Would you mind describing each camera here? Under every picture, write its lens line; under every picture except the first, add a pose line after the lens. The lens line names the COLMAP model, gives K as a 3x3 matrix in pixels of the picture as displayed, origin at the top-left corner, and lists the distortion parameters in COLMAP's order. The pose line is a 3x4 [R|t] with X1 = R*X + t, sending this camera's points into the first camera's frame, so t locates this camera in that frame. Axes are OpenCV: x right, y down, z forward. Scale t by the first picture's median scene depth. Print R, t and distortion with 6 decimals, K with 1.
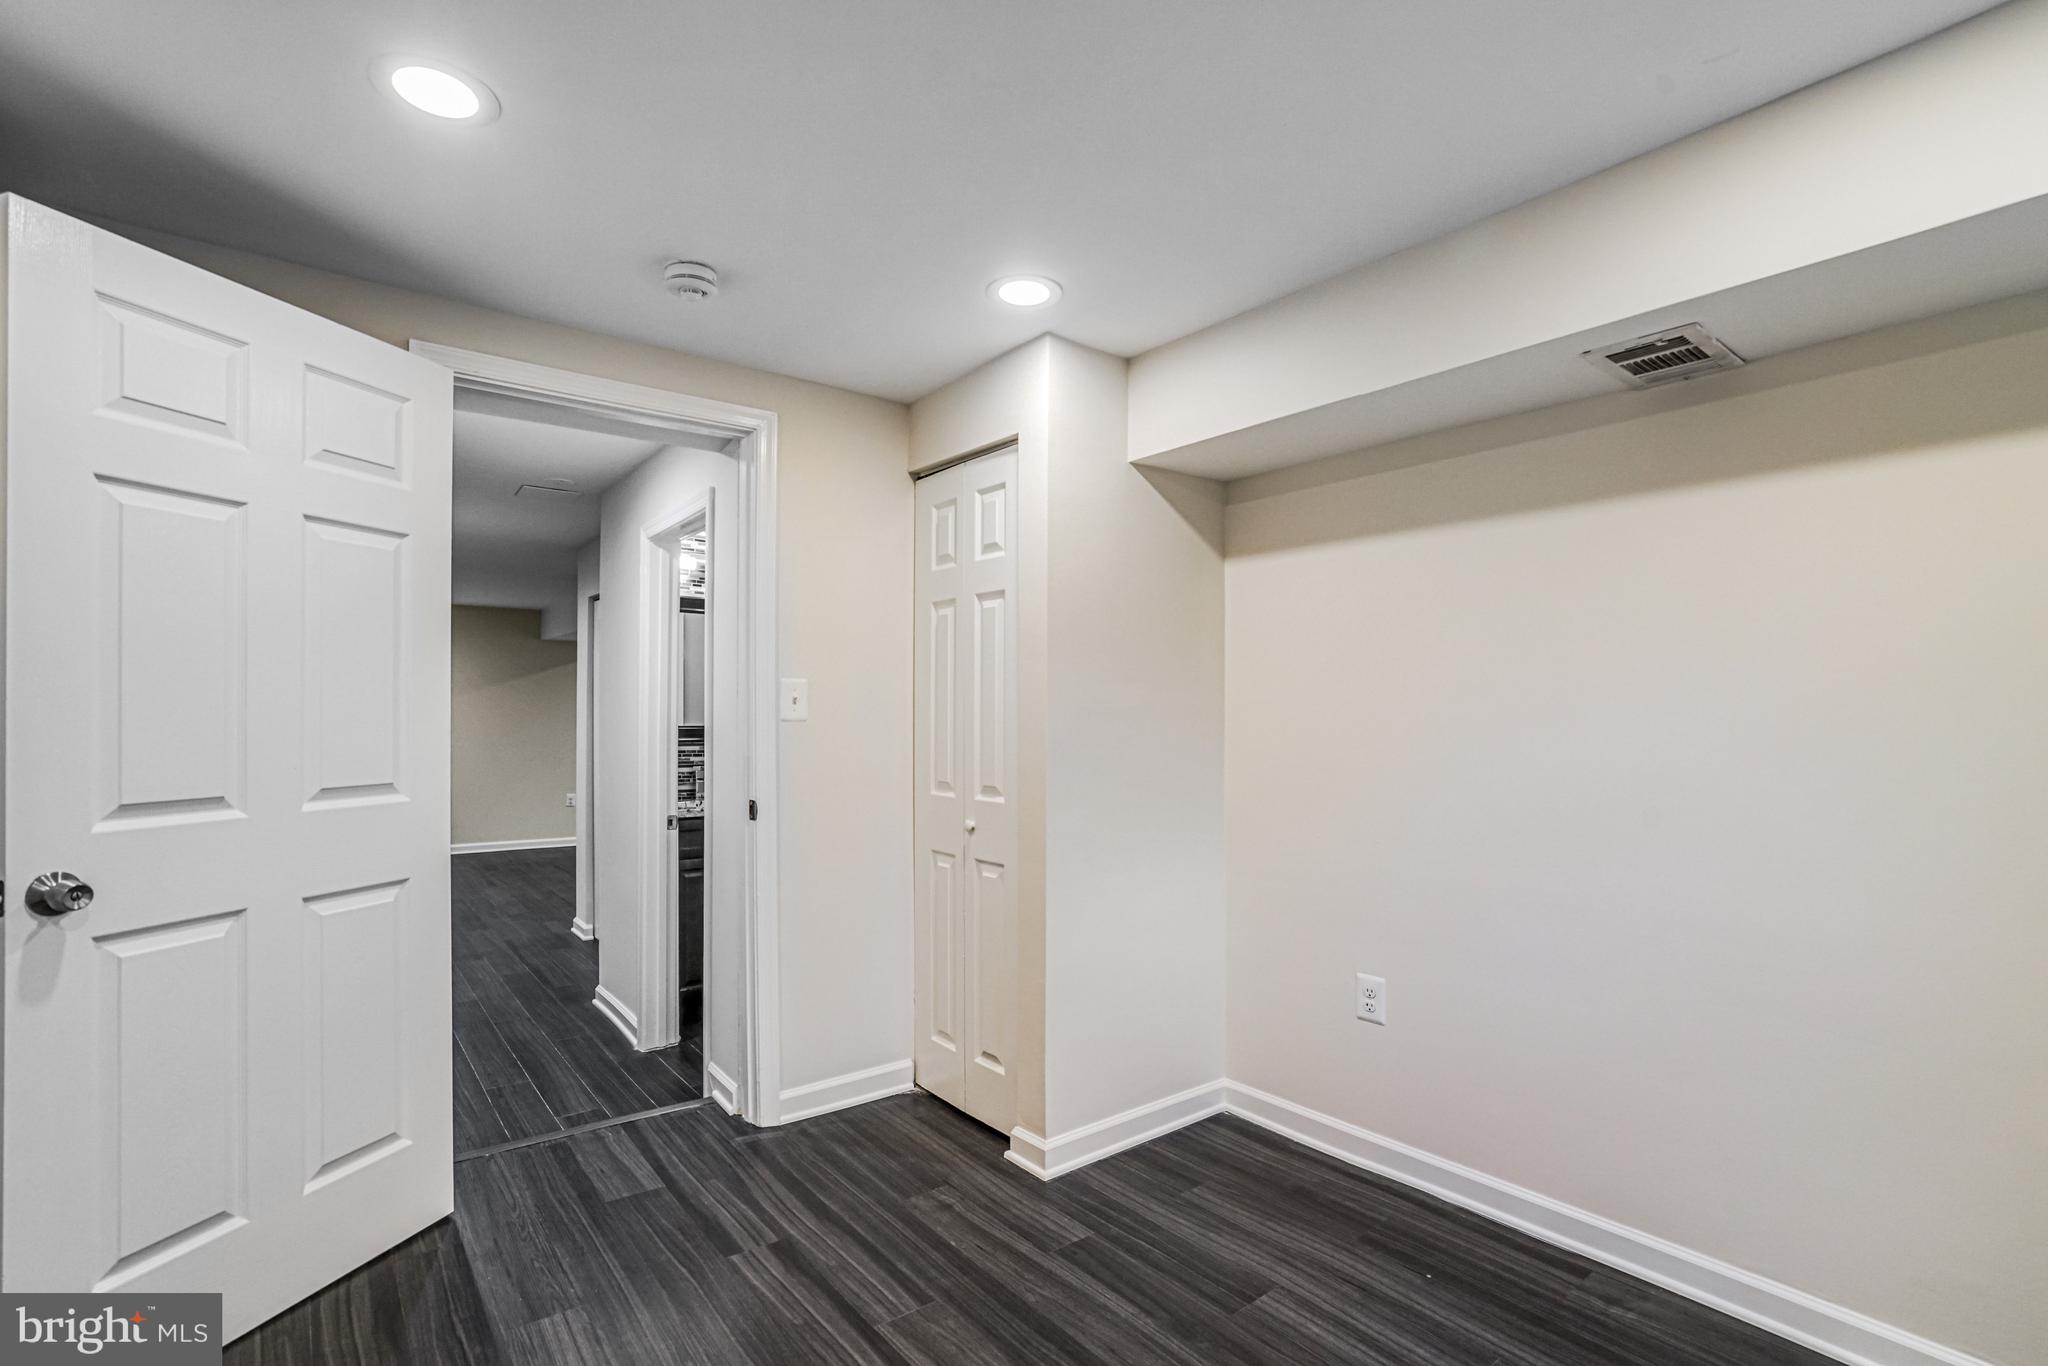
lens RADIAL K [[945.5, 0, 1025.8], [0, 945.5, 716.4], [0, 0, 1]] dist [-0.001406, 0.001243]
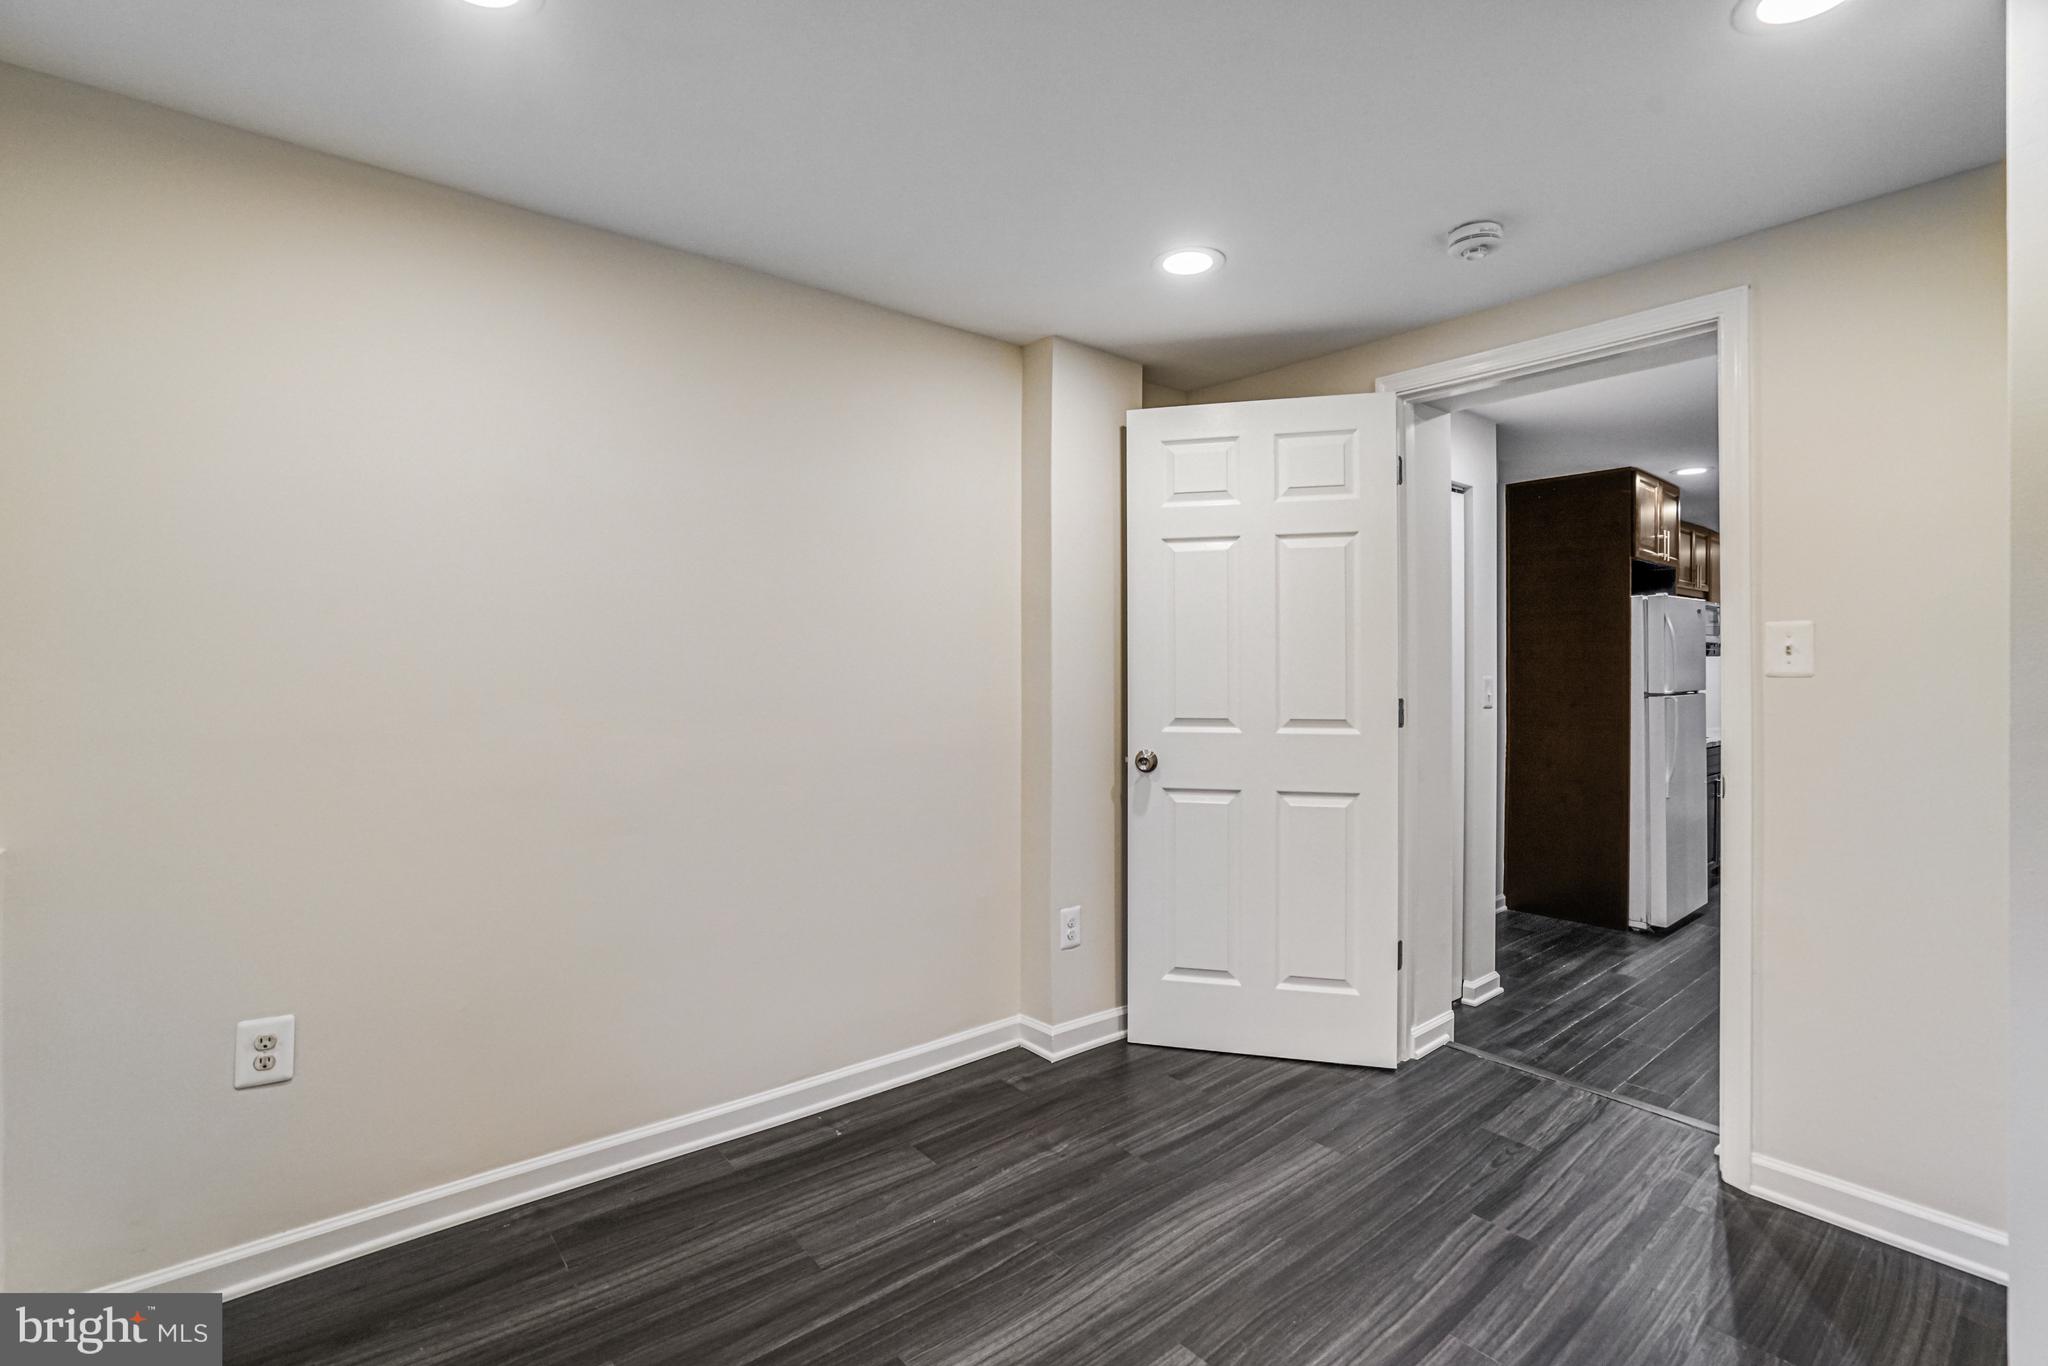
lens RADIAL K [[945.5, 0, 1025.3], [0, 945.5, 674.1], [0, 0, 1]] dist [-0.001406, 0.001243]
pose [[0.051265, 0.000728, -0.998685, 0.618639], [-0.006162, 0.999981, 0.000413, 0.007659], [0.998666, 0.006132, 0.051268, 0.453778]]
